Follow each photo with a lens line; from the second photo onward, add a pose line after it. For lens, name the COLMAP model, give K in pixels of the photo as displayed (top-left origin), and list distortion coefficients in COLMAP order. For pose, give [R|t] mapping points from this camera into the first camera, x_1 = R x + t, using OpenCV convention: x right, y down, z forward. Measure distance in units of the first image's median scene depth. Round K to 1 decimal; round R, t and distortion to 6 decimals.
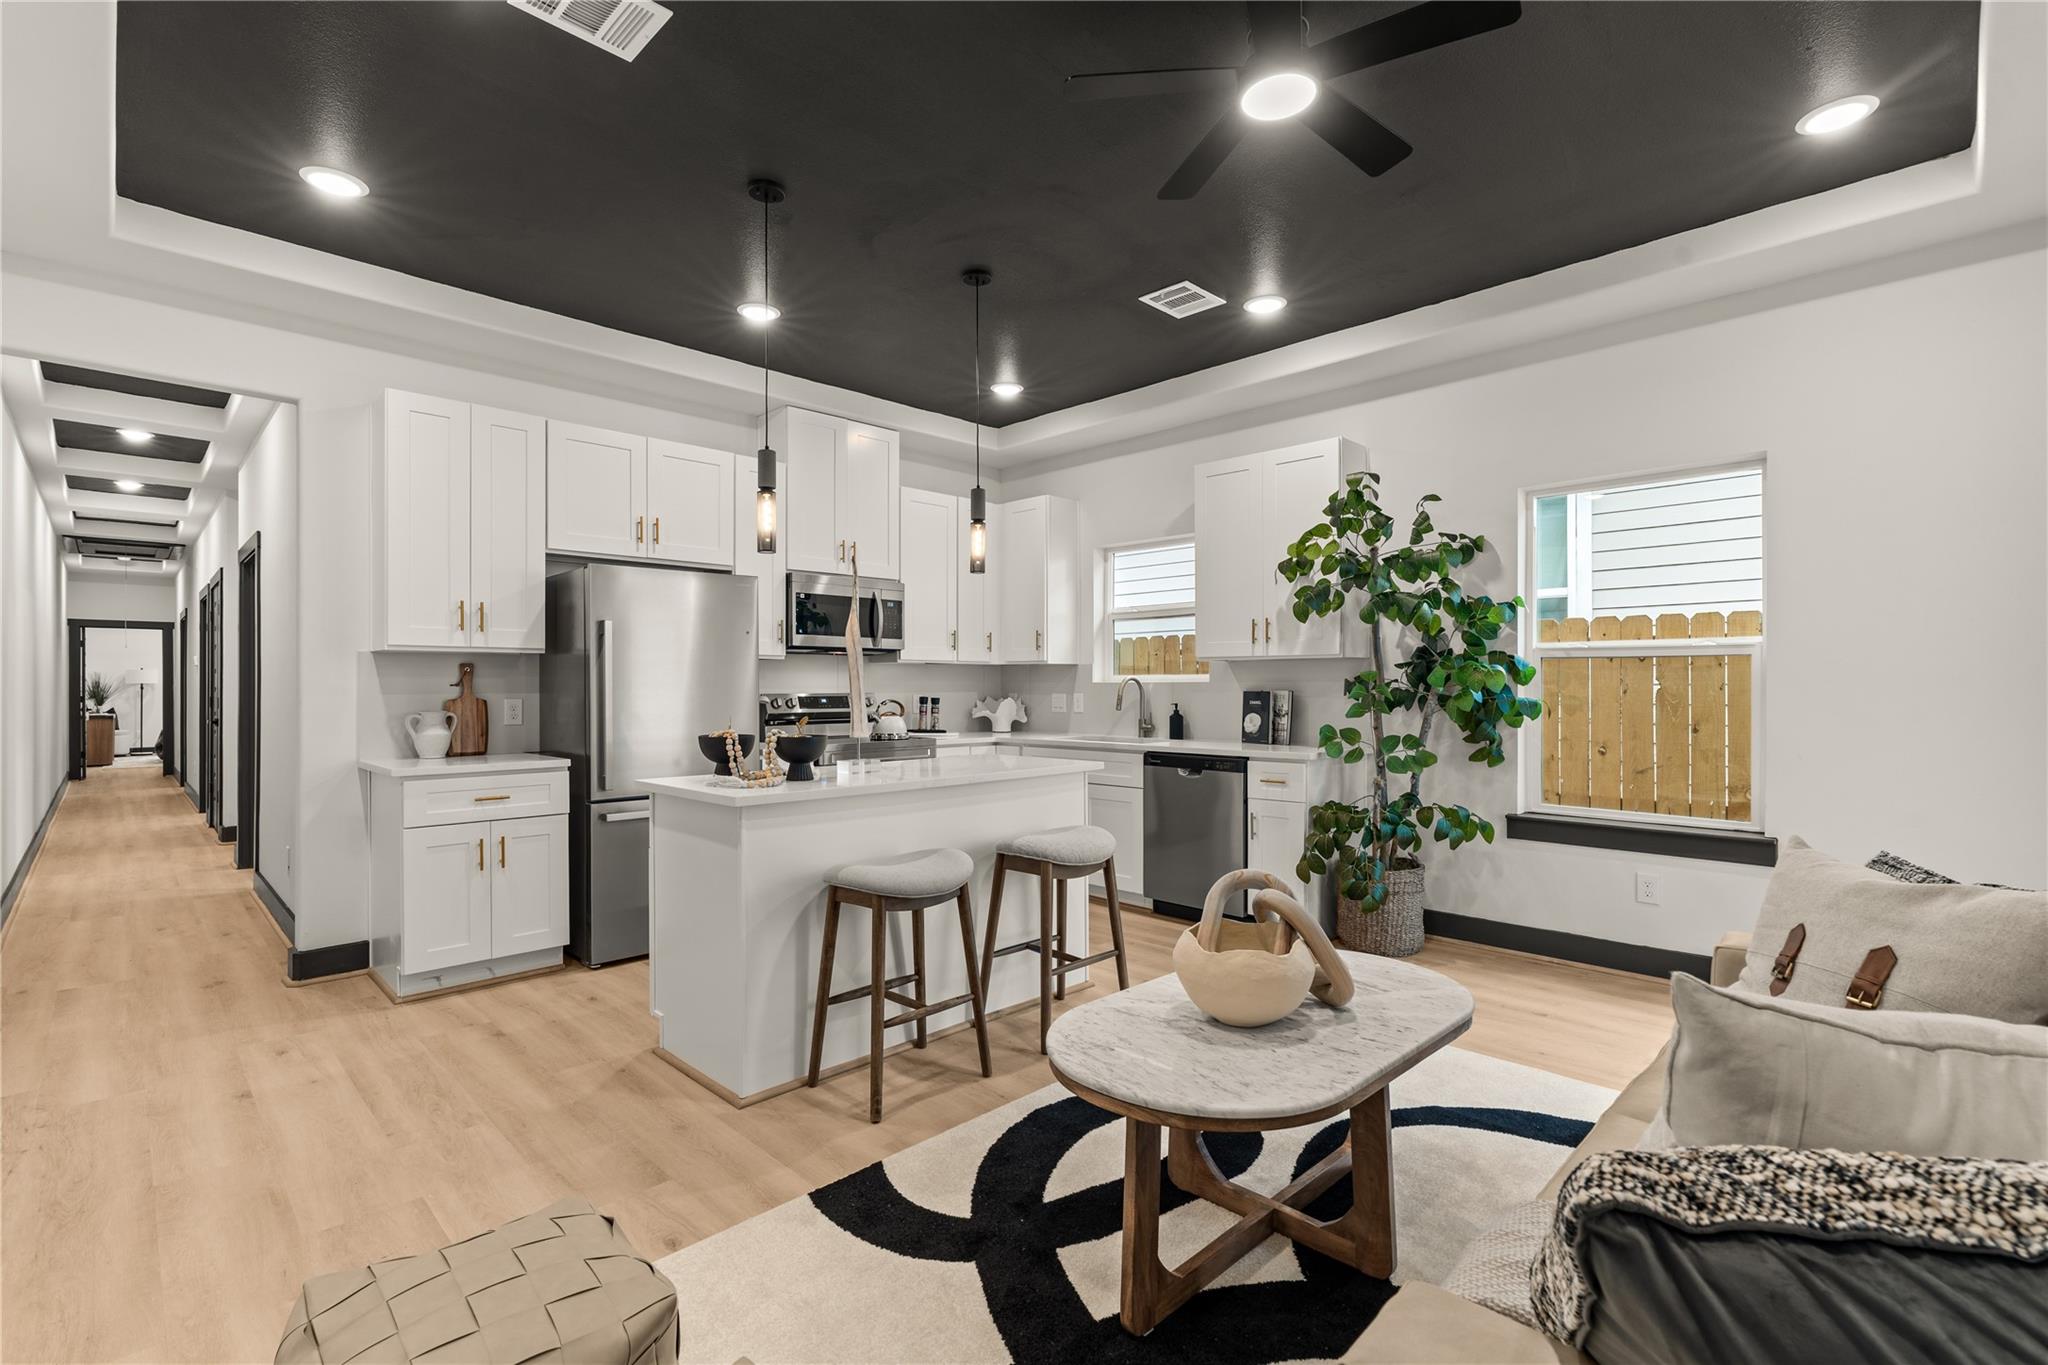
lens RADIAL K [[923.5, 0, 1024.0], [0, 923.5, 682.5], [0, 0, 1]] dist [-0.008775, 0.000819]
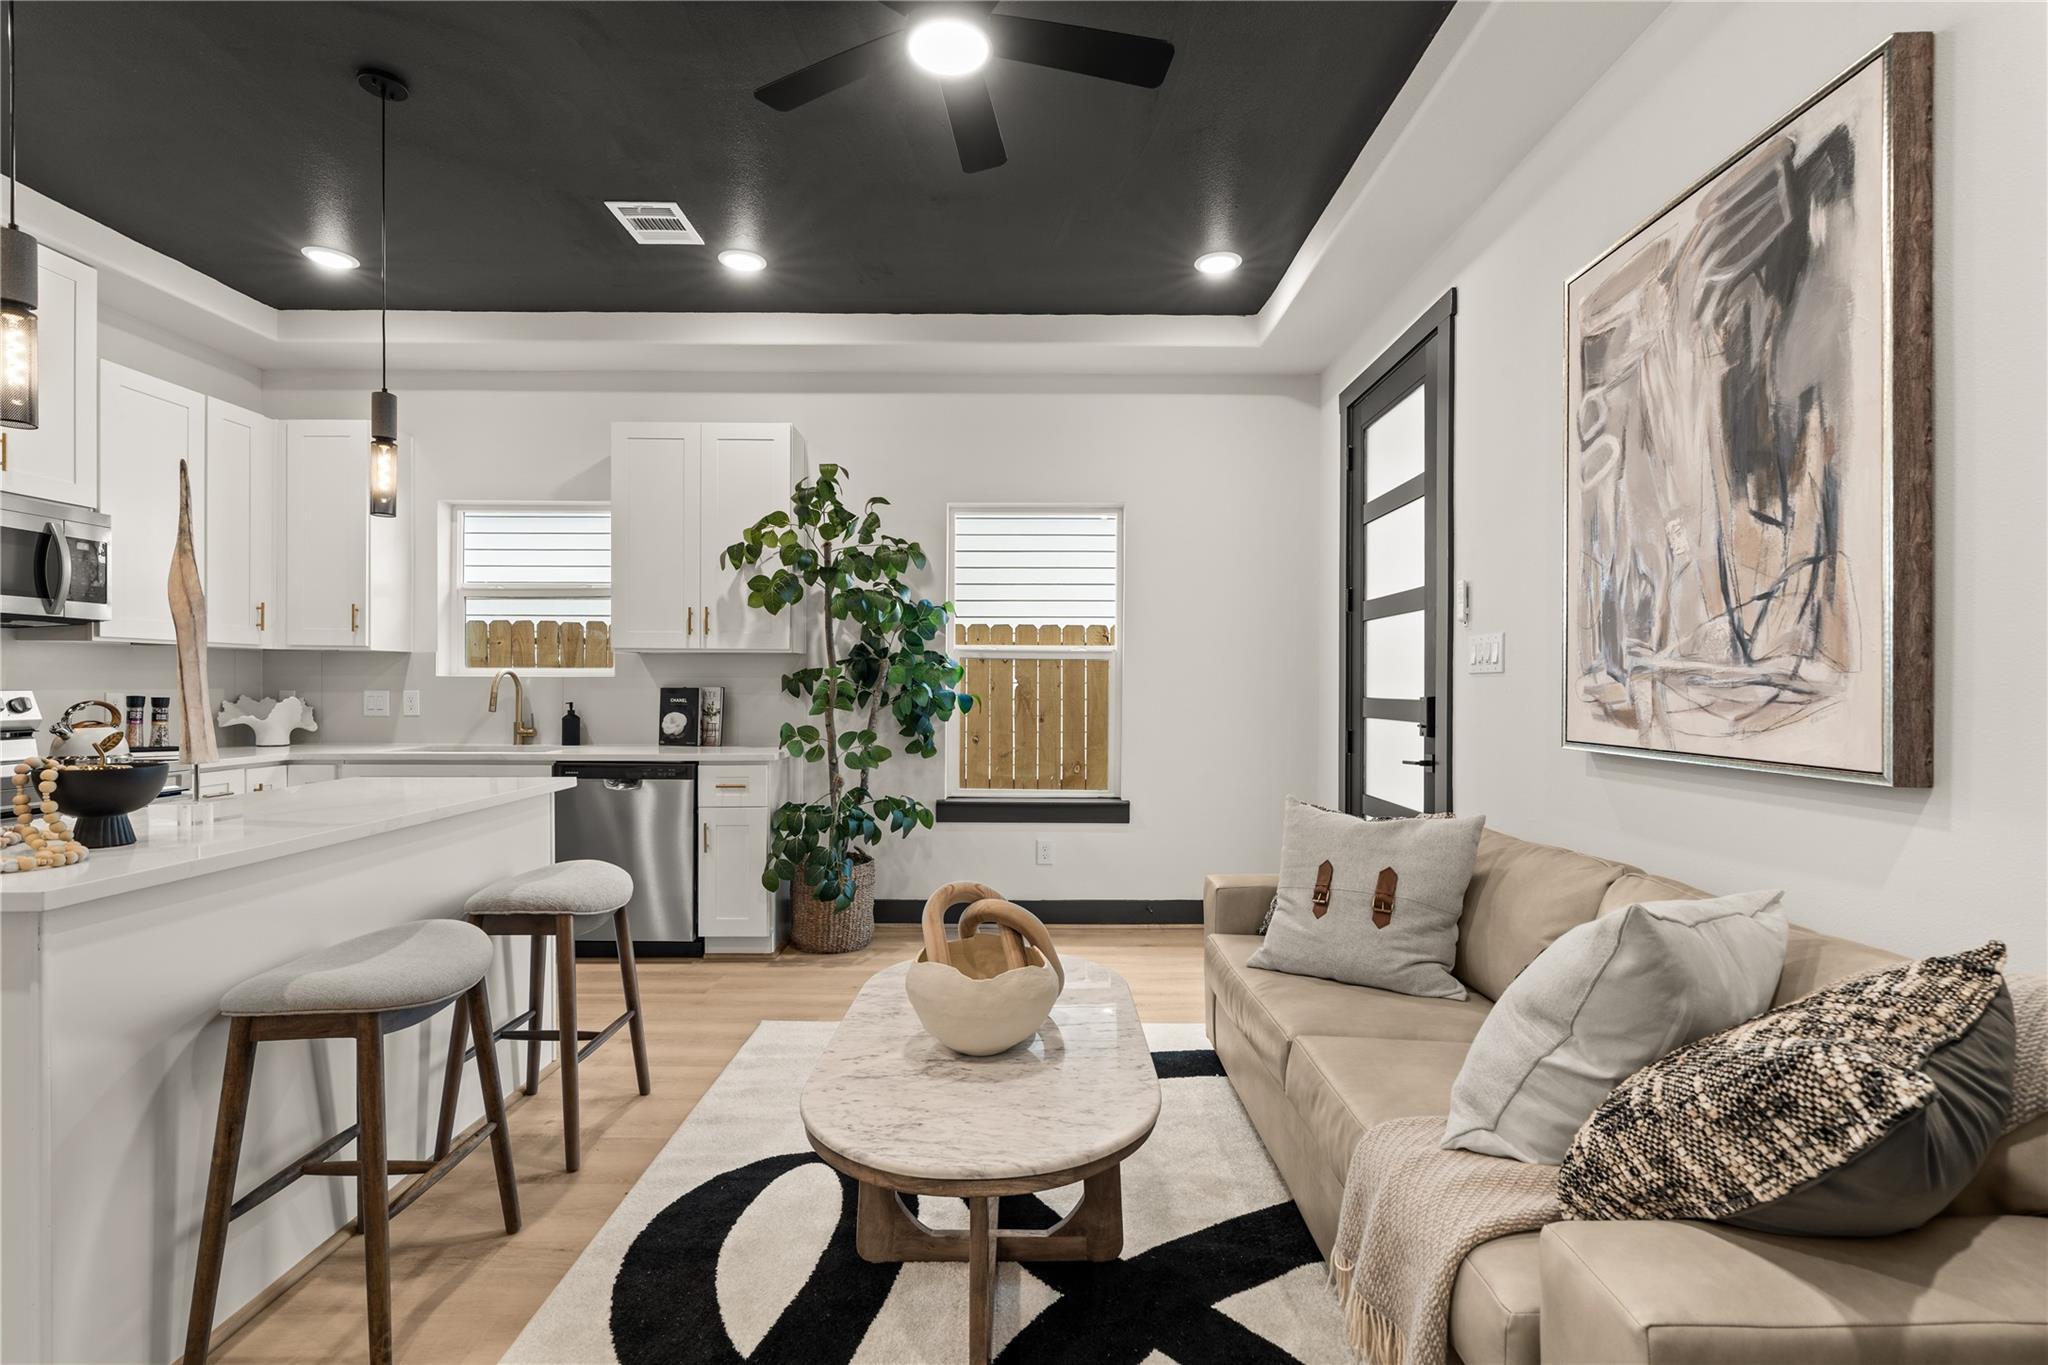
lens RADIAL K [[925.0, 0, 1024.8], [0, 925.0, 688.8], [0, 0, 1]] dist [-0.004102, 0.001361]
pose [[0.702564, 0.000086, 0.711621, -0.180713], [-0.007448, 0.999946, 0.007233, 0.001756], [-0.711582, -0.010382, 0.702527, 0.152853]]
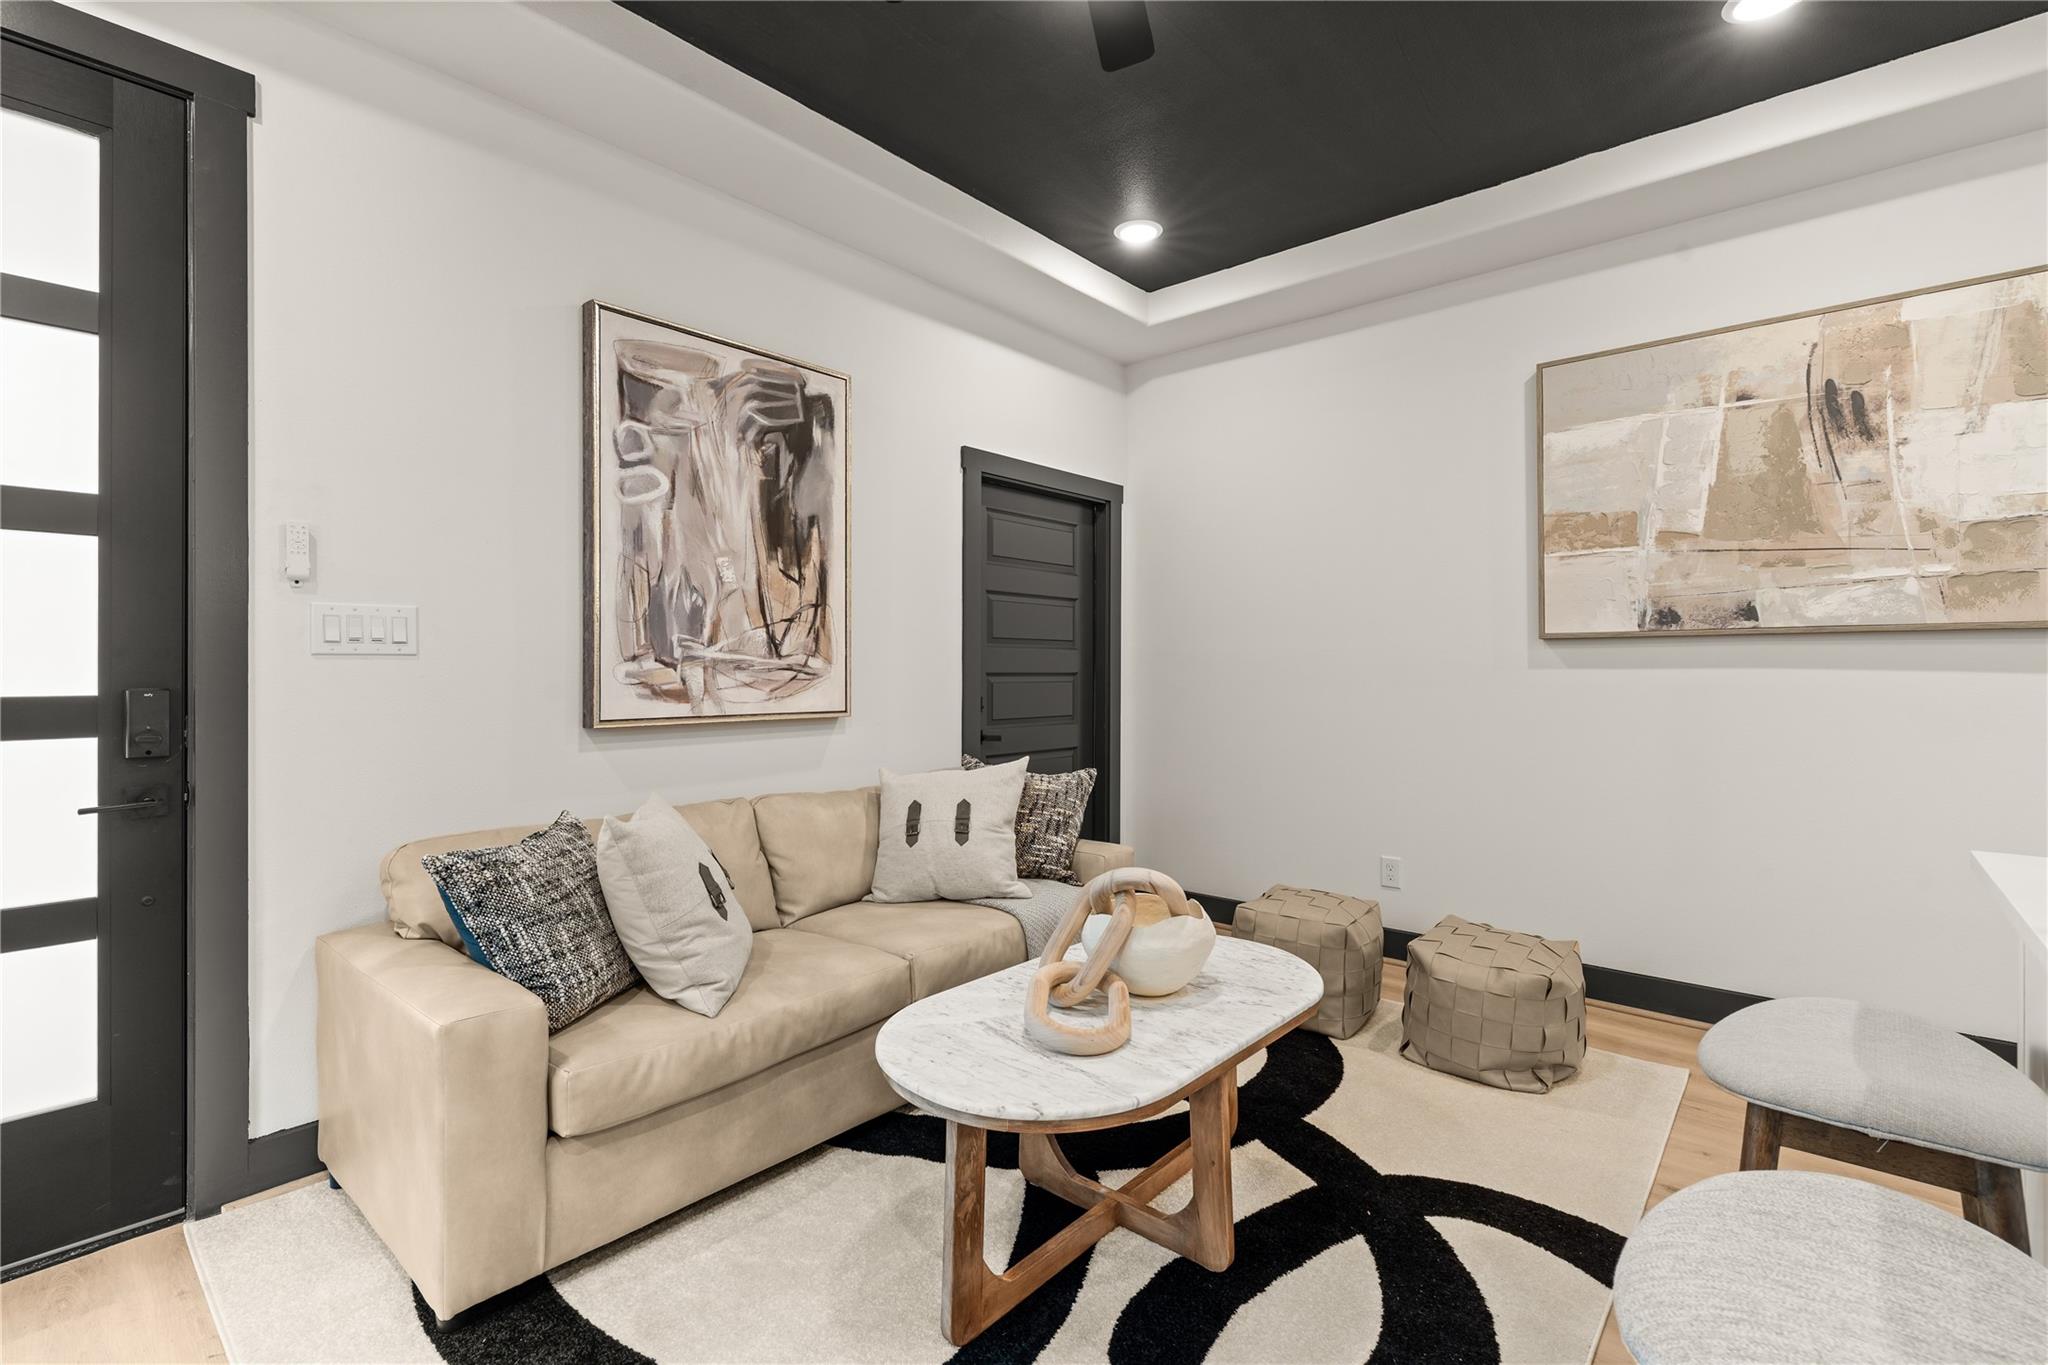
lens RADIAL K [[925.6, 0, 1026.9], [0, 925.6, 664.4], [0, 0, 1]] dist [-0.007343, 0.003170]
pose [[-0.997504, 0.000837, -0.070601, 0.208236], [0.001684, 0.999927, -0.011946, 0.005126], [0.070586, -0.012035, -0.997433, 0.951424]]
